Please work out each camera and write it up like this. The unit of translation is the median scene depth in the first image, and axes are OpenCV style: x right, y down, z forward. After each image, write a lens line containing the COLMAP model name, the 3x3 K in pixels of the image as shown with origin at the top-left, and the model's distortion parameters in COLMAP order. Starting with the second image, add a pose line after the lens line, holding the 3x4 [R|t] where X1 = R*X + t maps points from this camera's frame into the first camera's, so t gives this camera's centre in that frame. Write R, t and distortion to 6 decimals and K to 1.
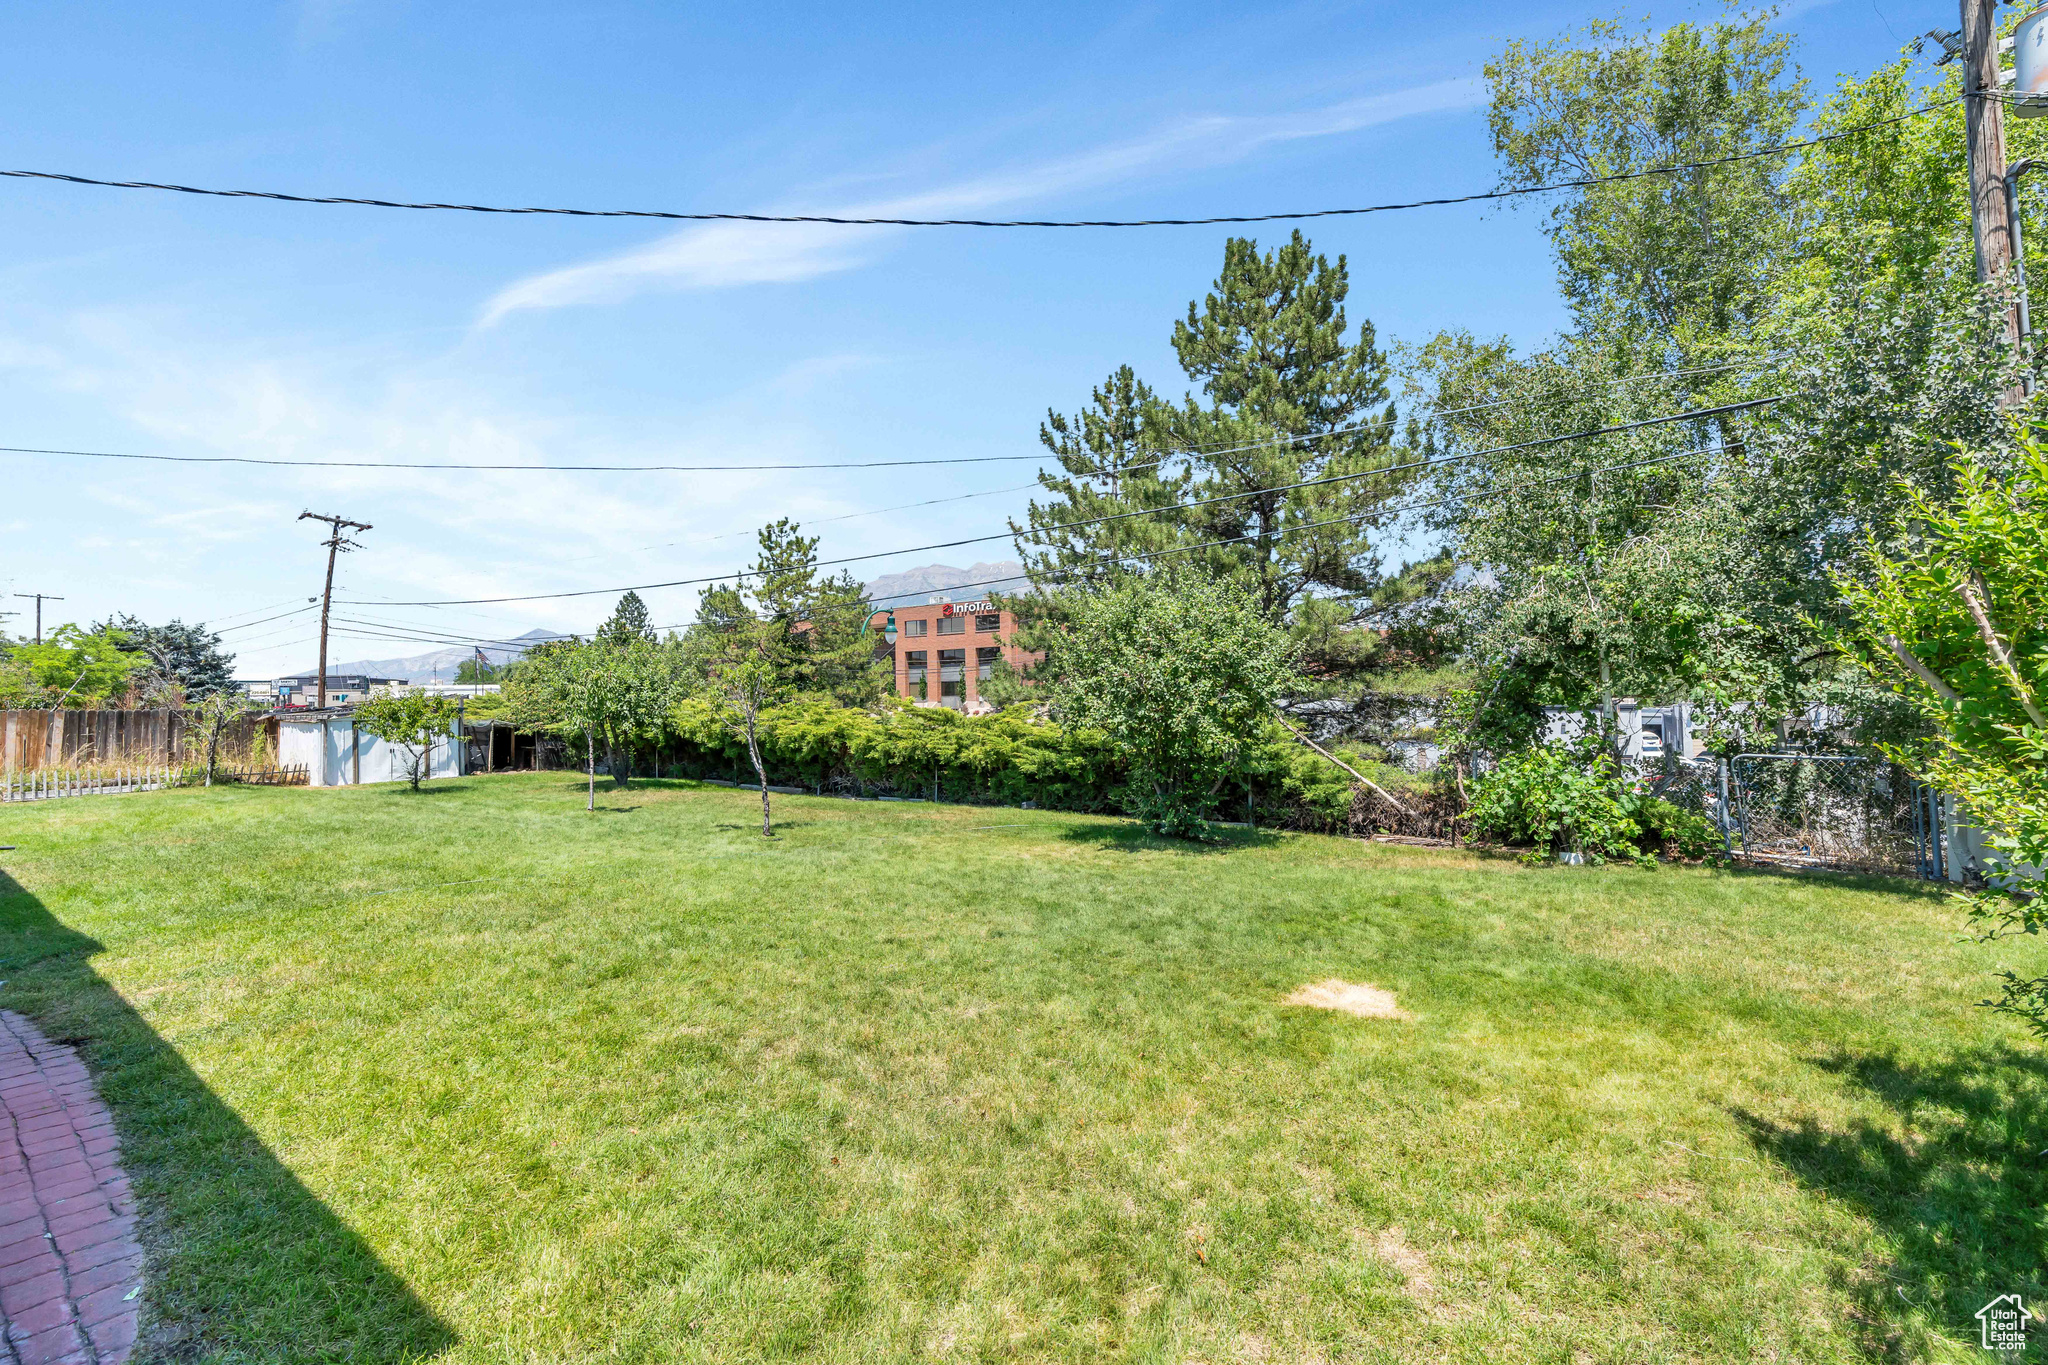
lens RADIAL K [[976.1, 0, 1034.2], [0, 976.1, 678.4], [0, 0, 1]] dist [-0.003837, -0.000080]
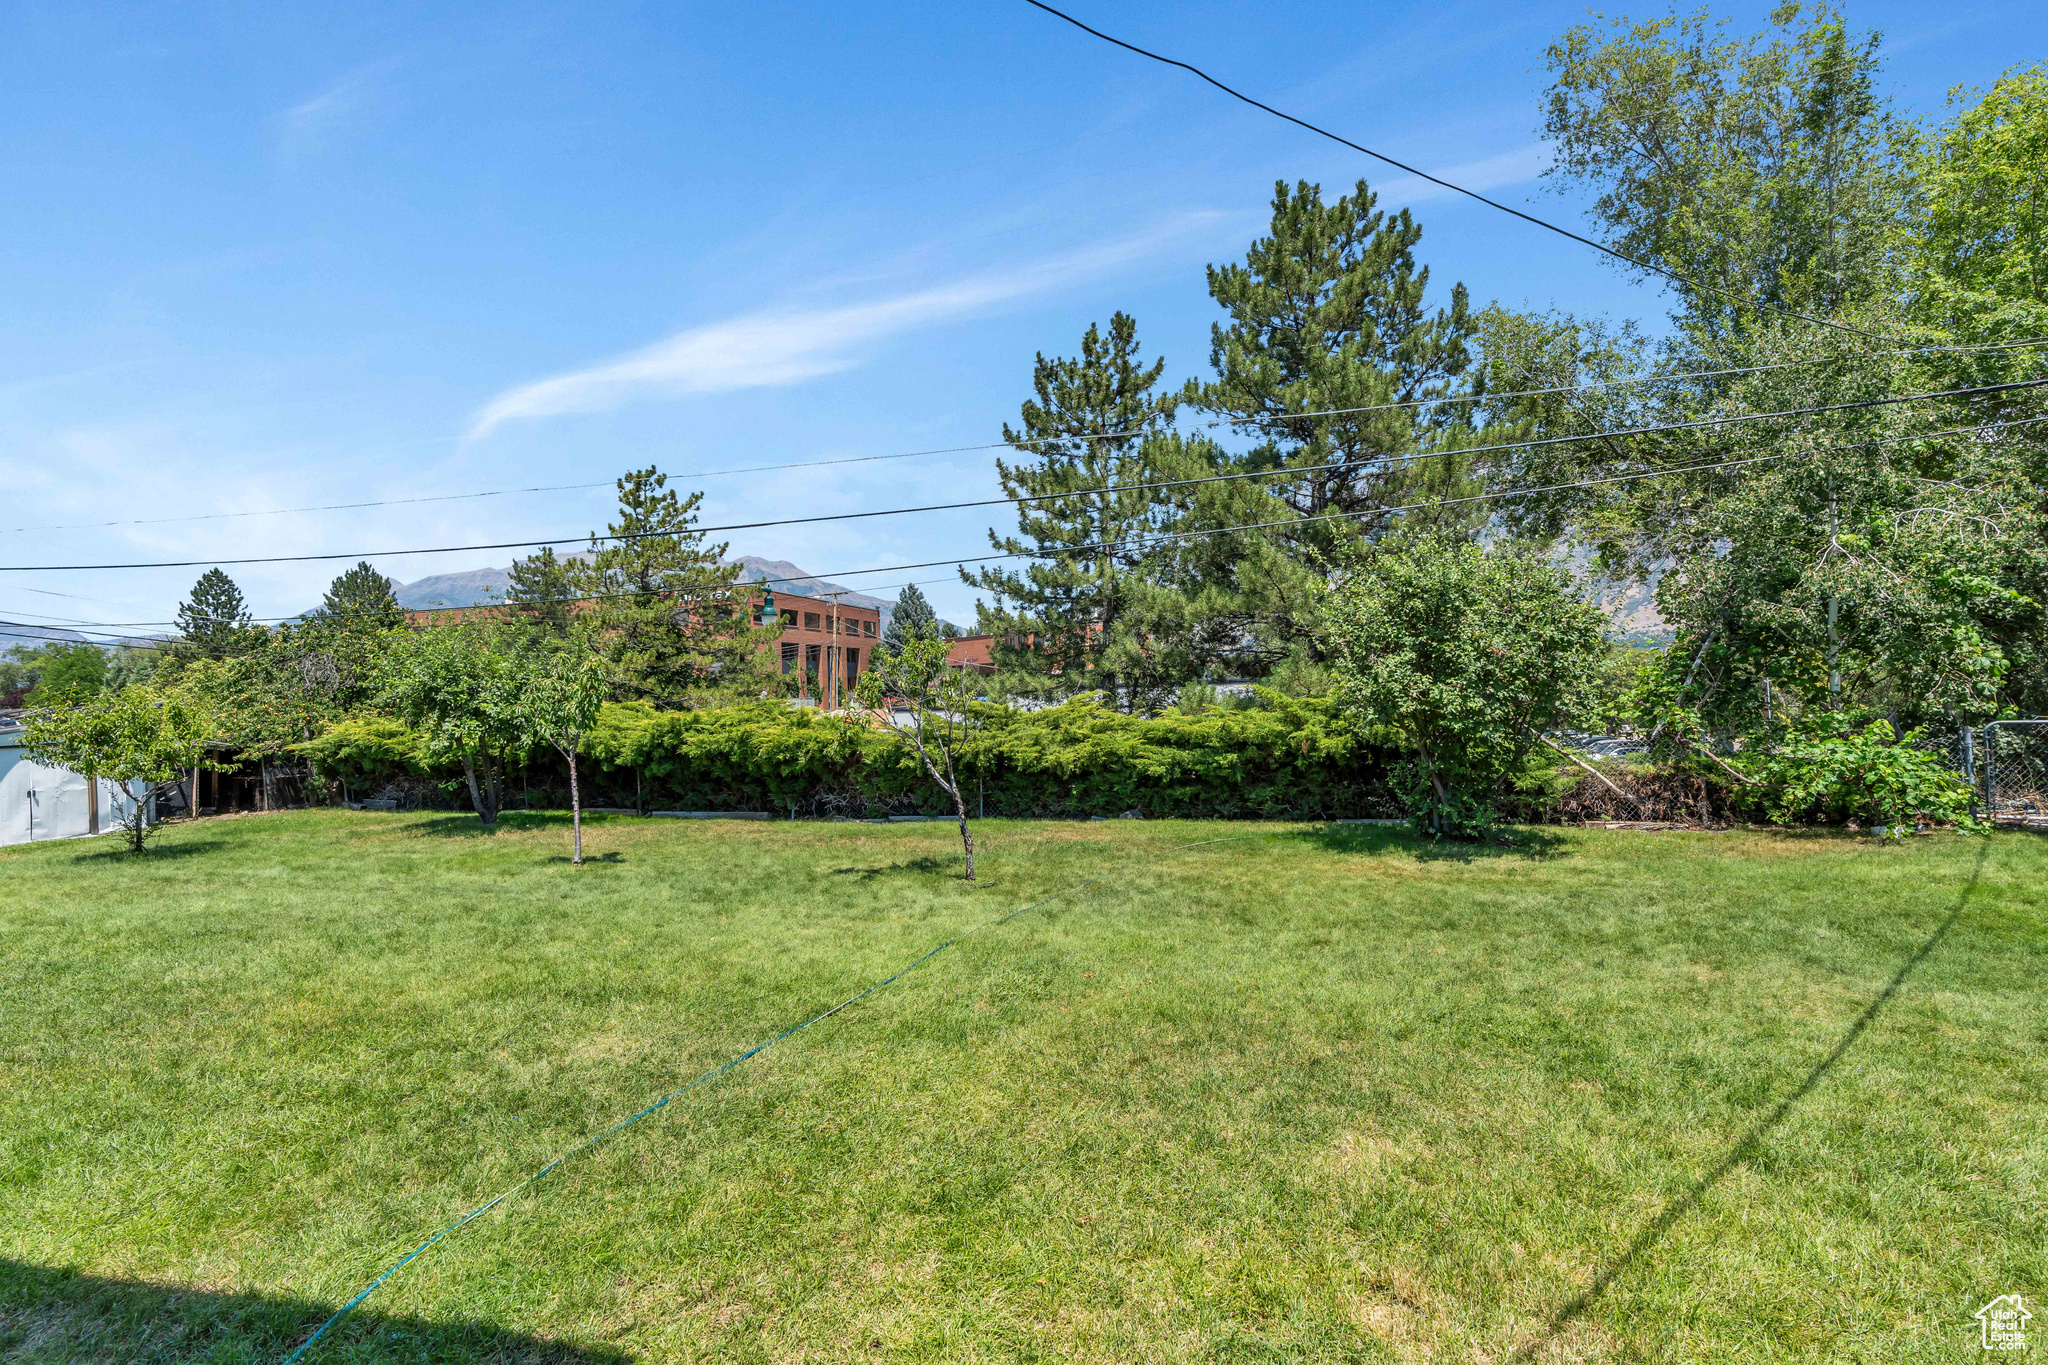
lens RADIAL K [[976.1, 0, 1019.8], [0, 976.1, 690.2], [0, 0, 1]] dist [-0.003837, -0.000080]
pose [[0.934733, -0.018871, 0.354850, -0.342808], [0.013934, 0.999767, 0.016464, 0.006710], [-0.355078, -0.010445, 0.934778, 0.217815]]
